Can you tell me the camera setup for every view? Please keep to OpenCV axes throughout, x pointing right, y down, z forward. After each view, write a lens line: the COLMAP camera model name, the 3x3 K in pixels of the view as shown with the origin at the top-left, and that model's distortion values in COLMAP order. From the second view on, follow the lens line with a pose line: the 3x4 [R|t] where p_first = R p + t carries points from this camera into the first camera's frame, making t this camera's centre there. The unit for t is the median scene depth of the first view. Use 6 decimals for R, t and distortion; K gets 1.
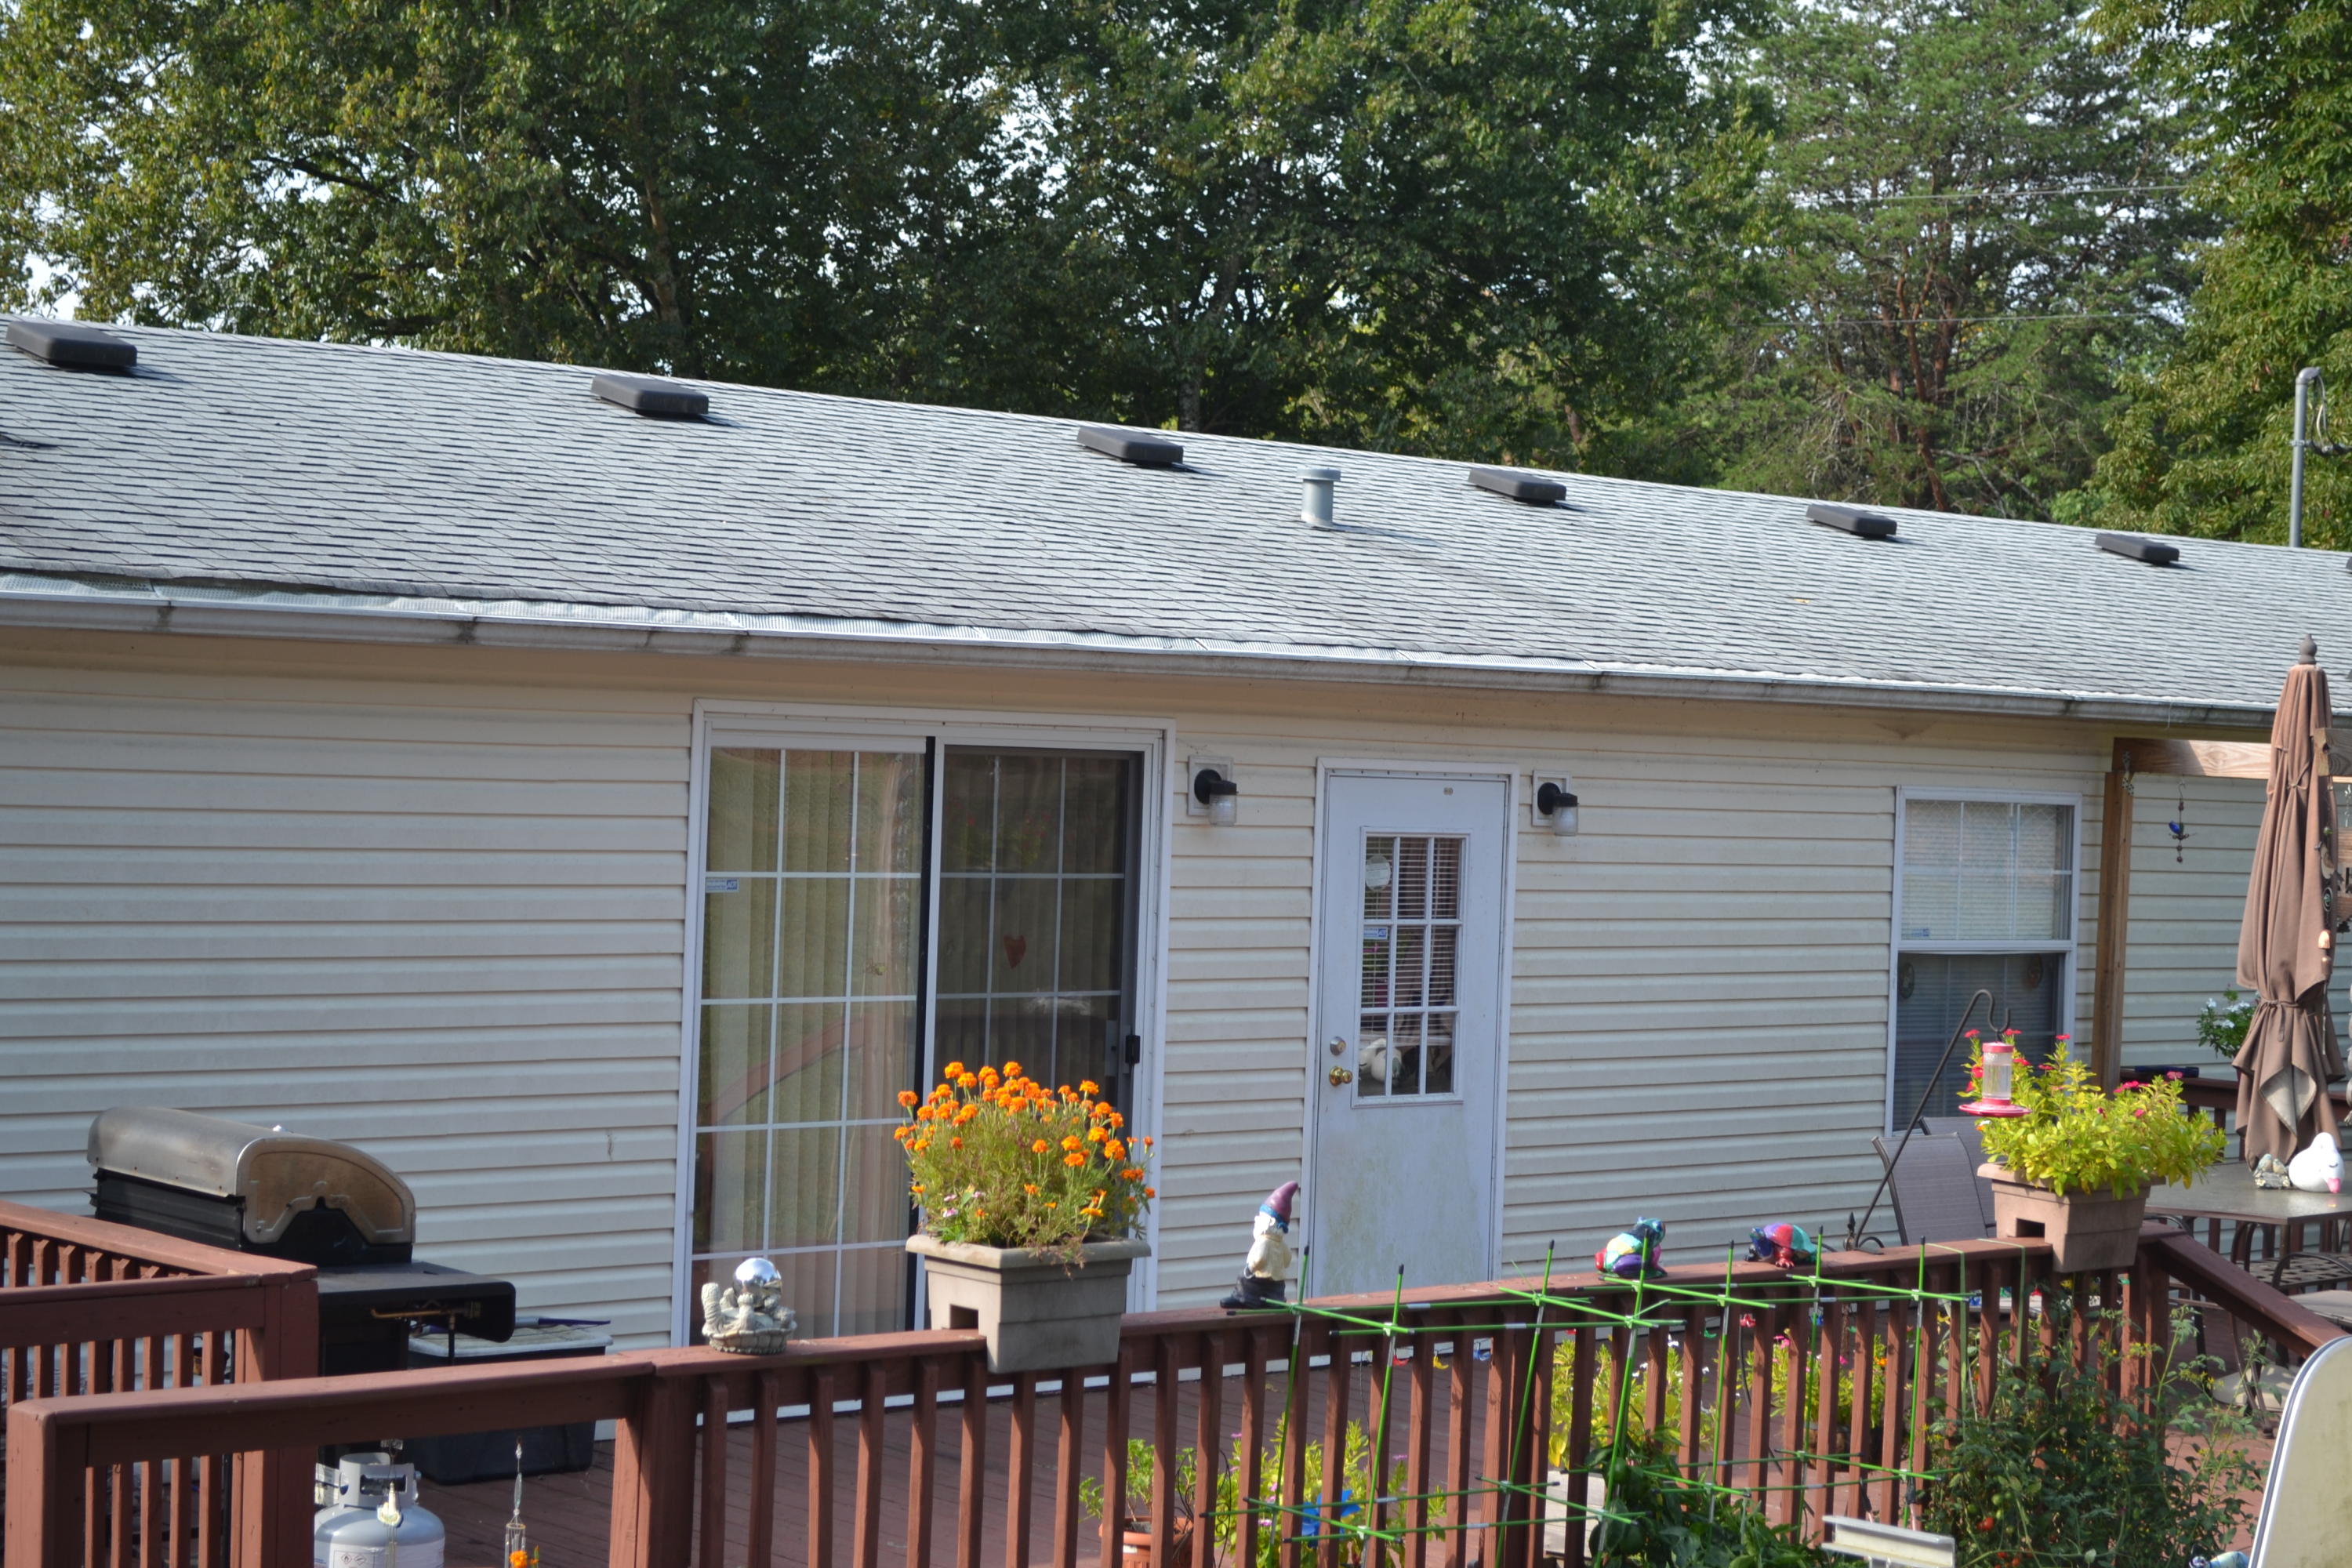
lens RADIAL K [[4308.8, 0, 1168.0], [0, 4308.8, 781.9], [0, 0, 1]] dist [0.024398, 0.000000]
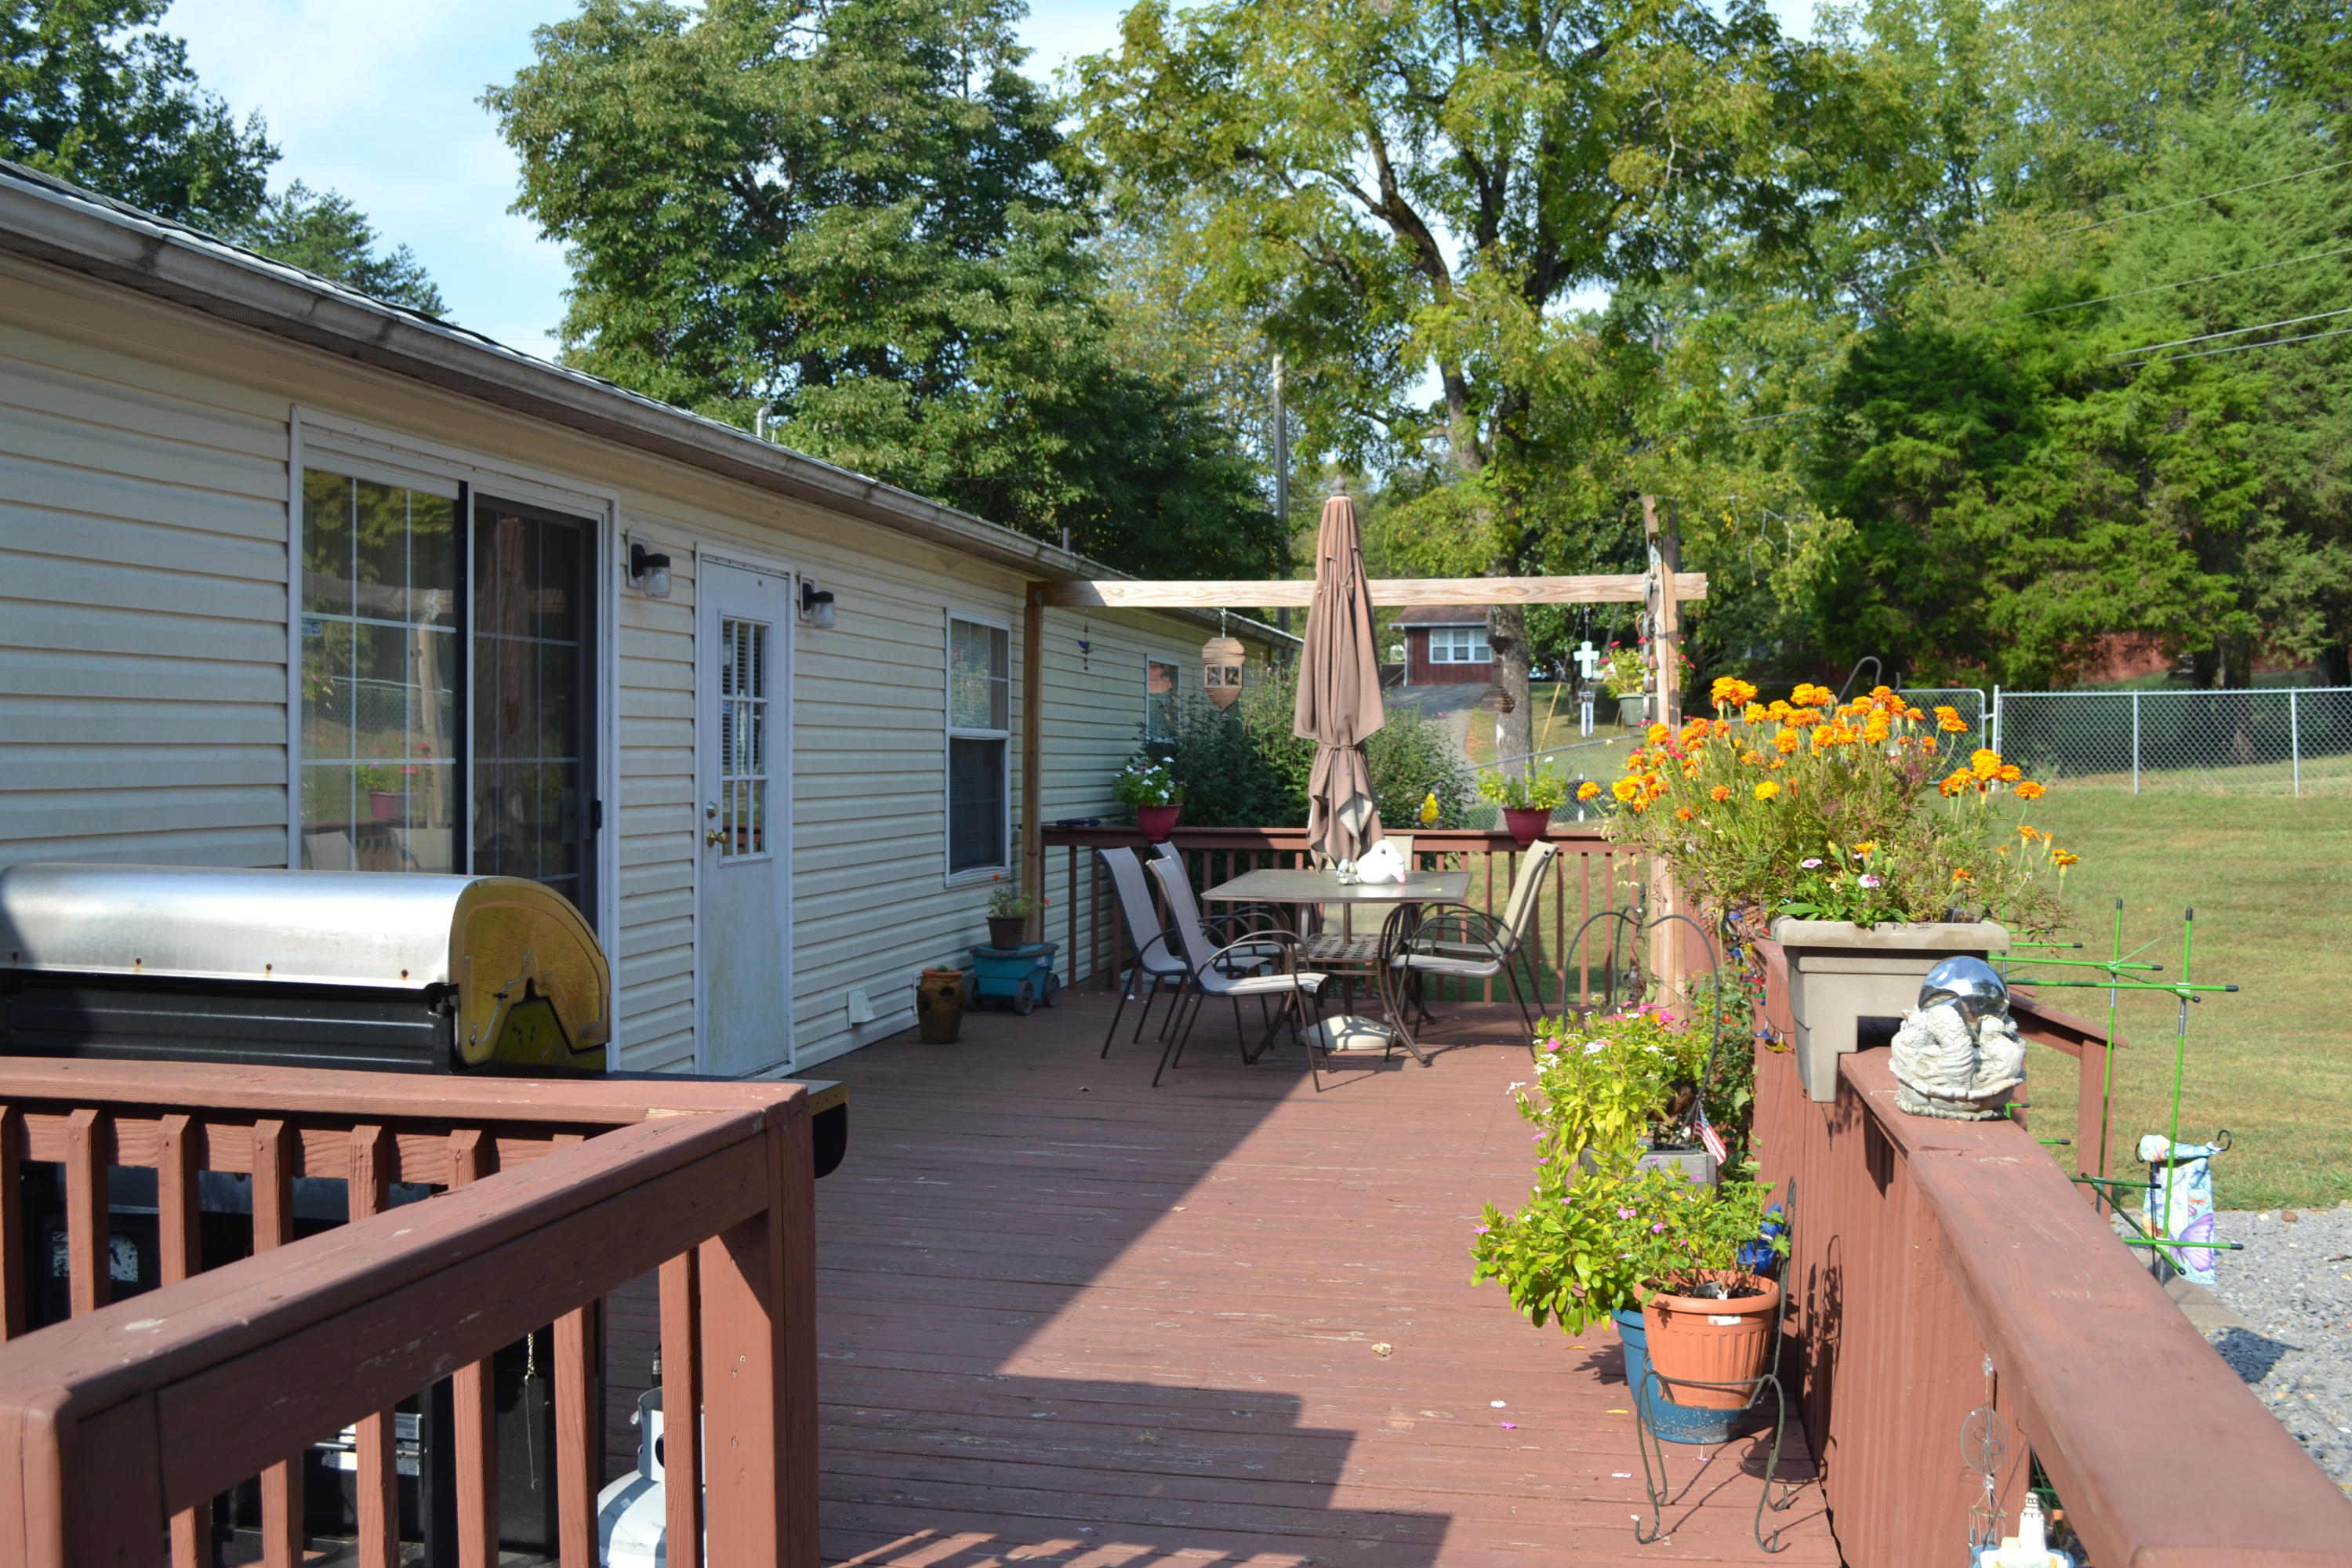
lens RADIAL K [[2282.3, 0, 1189.5], [0, 2282.3, 783.4], [0, 0, 1]] dist [-0.066007, 0.000000]
pose [[0.798281, -0.040298, 0.600936, -0.212853], [0.030655, 0.999184, 0.026282, 0.043894], [-0.601505, -0.002558, 0.798865, 0.477027]]
